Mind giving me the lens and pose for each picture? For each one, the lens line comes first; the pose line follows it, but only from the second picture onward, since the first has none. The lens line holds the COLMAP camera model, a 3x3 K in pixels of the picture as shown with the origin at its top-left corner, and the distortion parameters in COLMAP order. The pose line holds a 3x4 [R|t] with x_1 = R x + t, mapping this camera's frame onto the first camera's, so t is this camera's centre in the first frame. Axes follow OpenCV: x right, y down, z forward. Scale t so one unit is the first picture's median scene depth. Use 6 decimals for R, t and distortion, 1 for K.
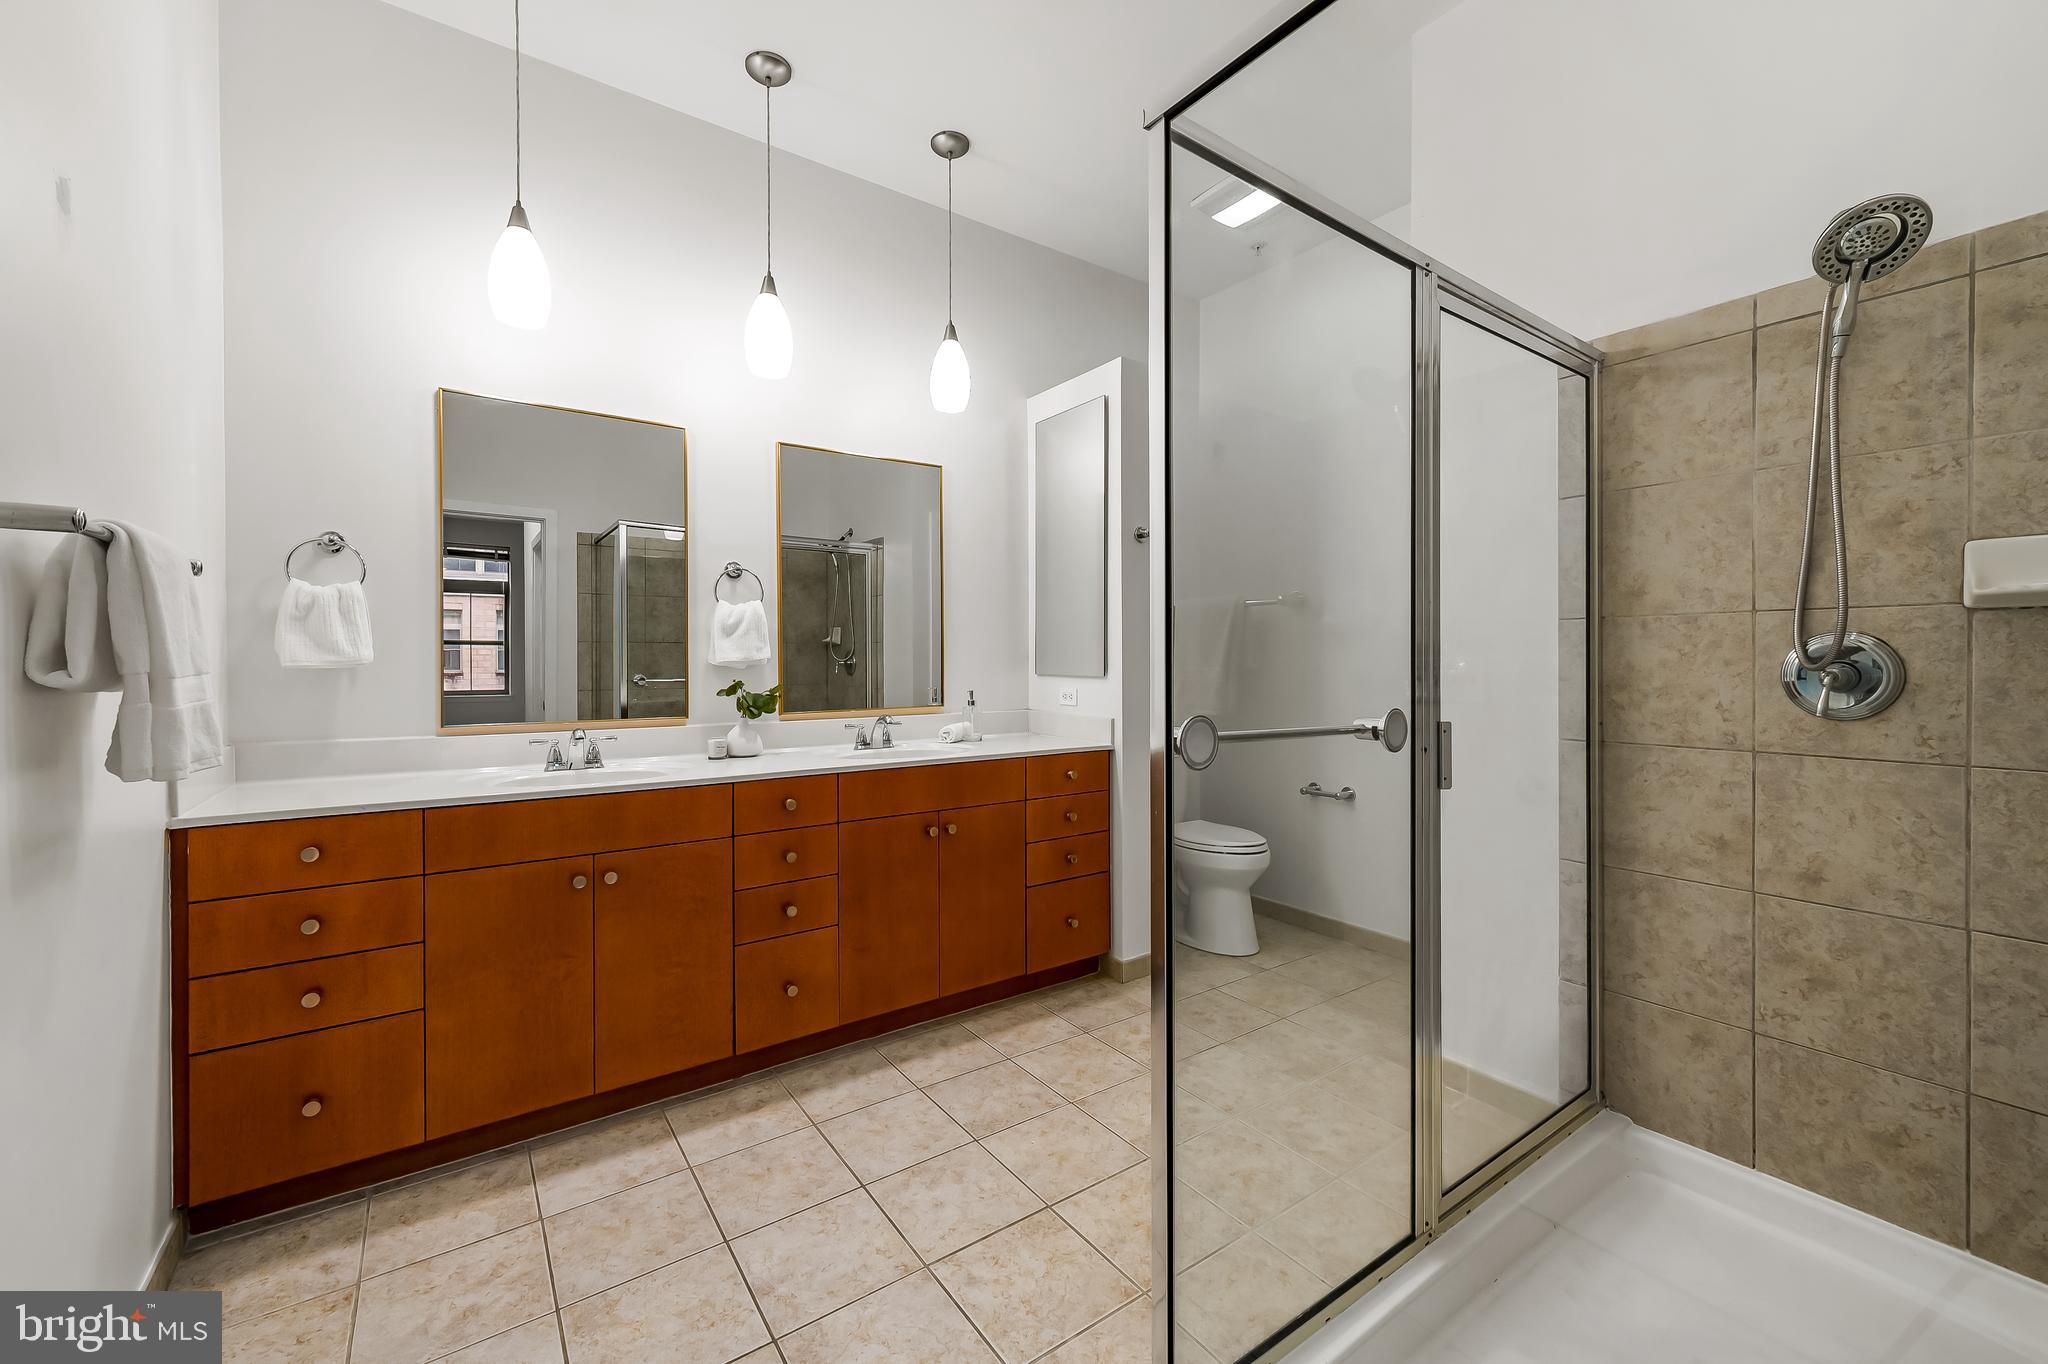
lens RADIAL K [[818.4, 0, 1032.3], [0, 818.4, 672.1], [0, 0, 1]] dist [0.001687, -0.000083]
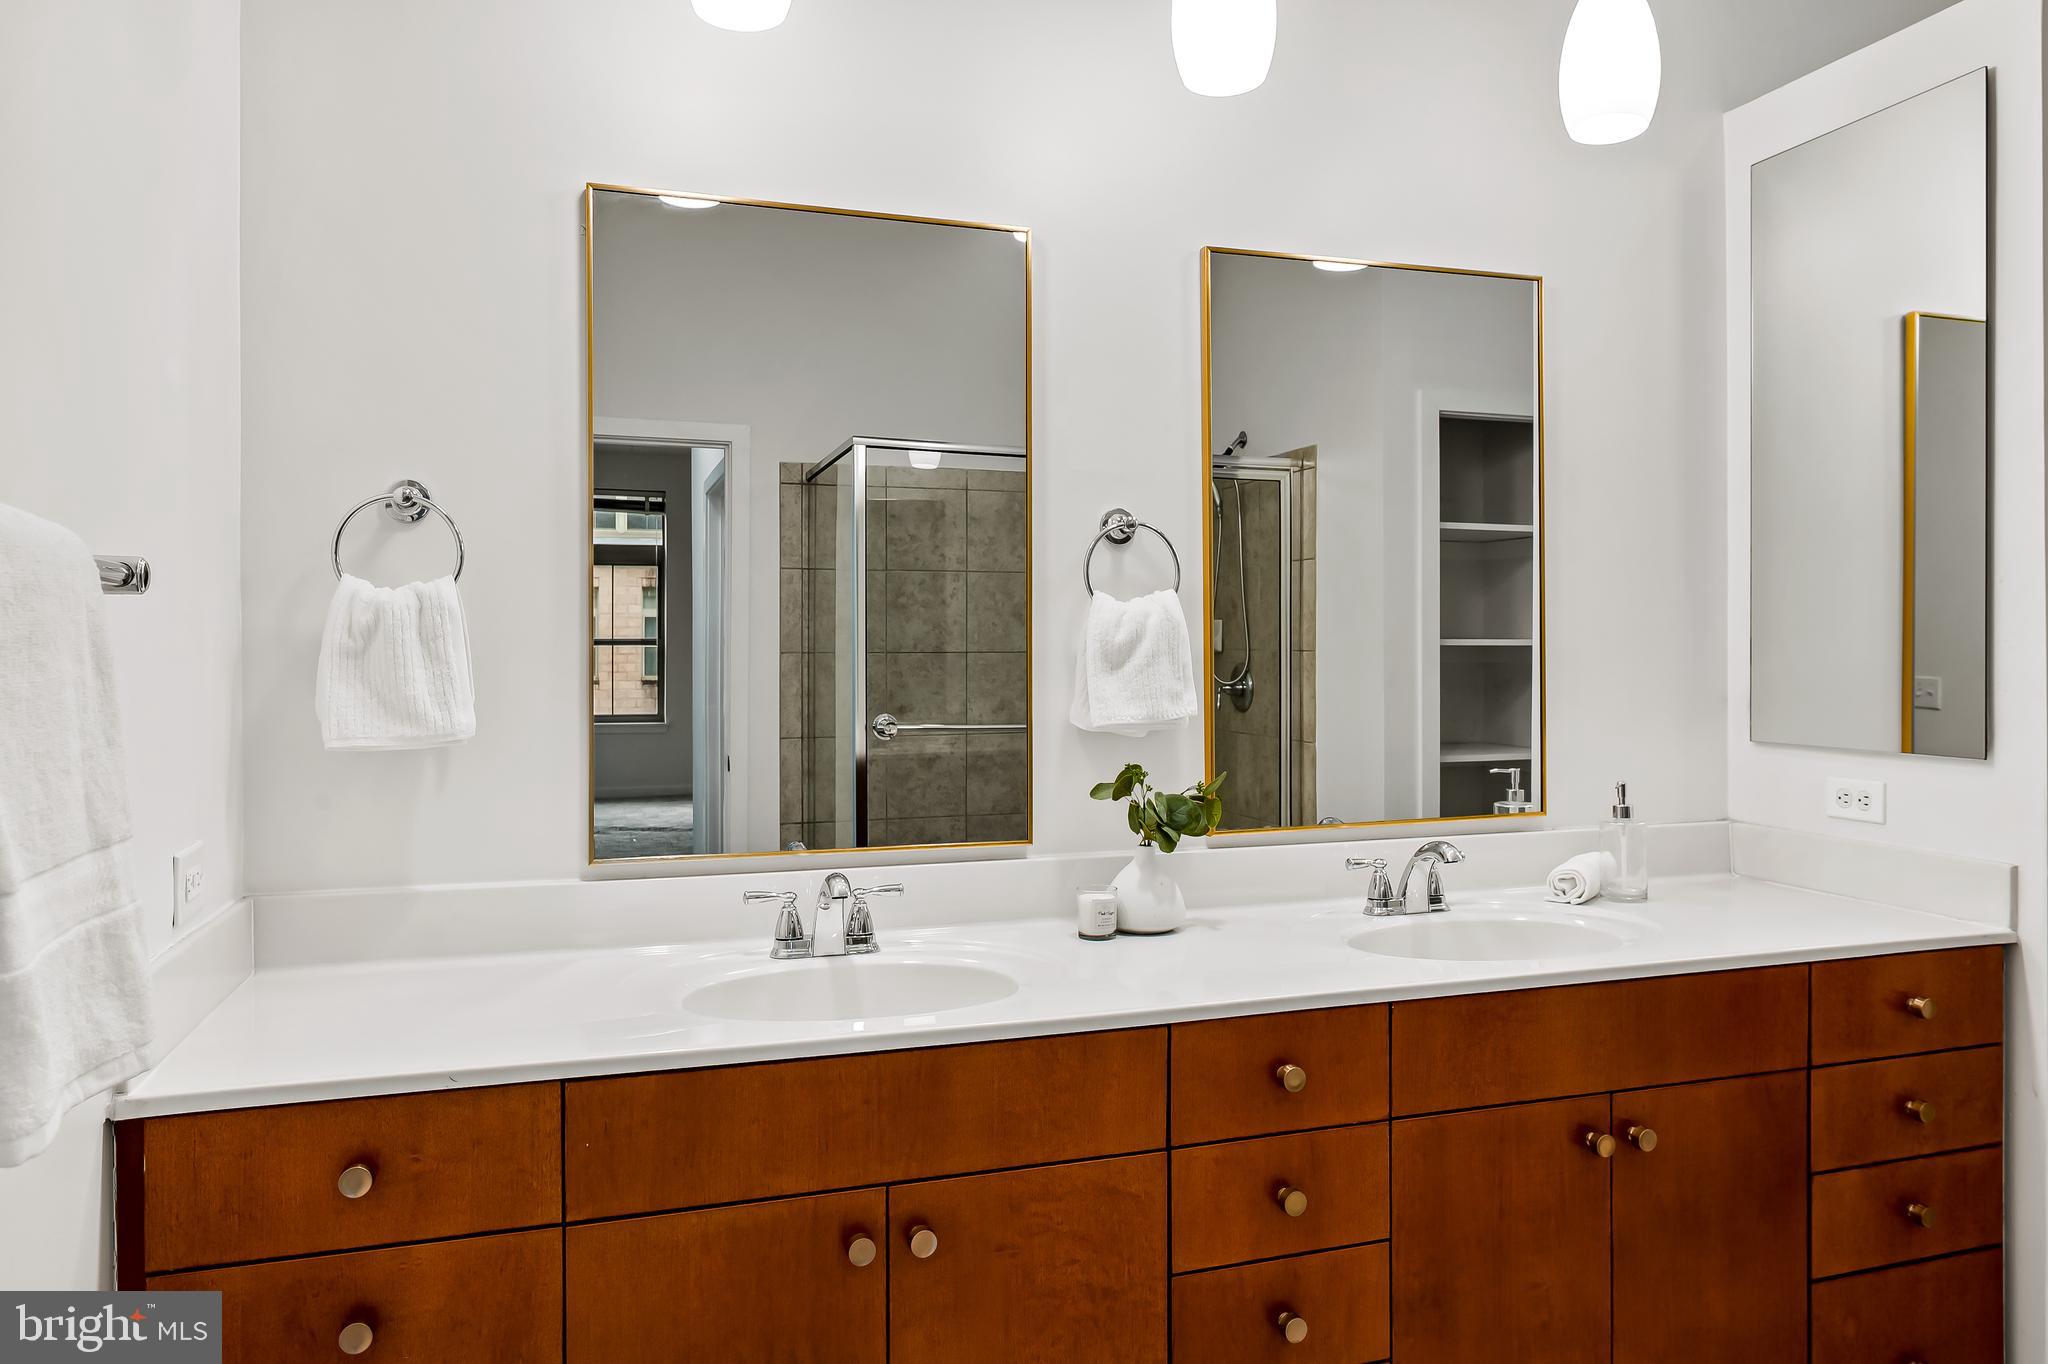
lens RADIAL K [[1392.6, 0, 1024.0], [0, 1392.6, 682.0], [0, 0, 1]] dist [-0.005387, -0.000666]
pose [[0.952298, 0.003828, -0.305147, -0.173896], [-0.002791, 0.999989, 0.003834, -0.038478], [0.305158, -0.002800, 0.952298, 0.225306]]
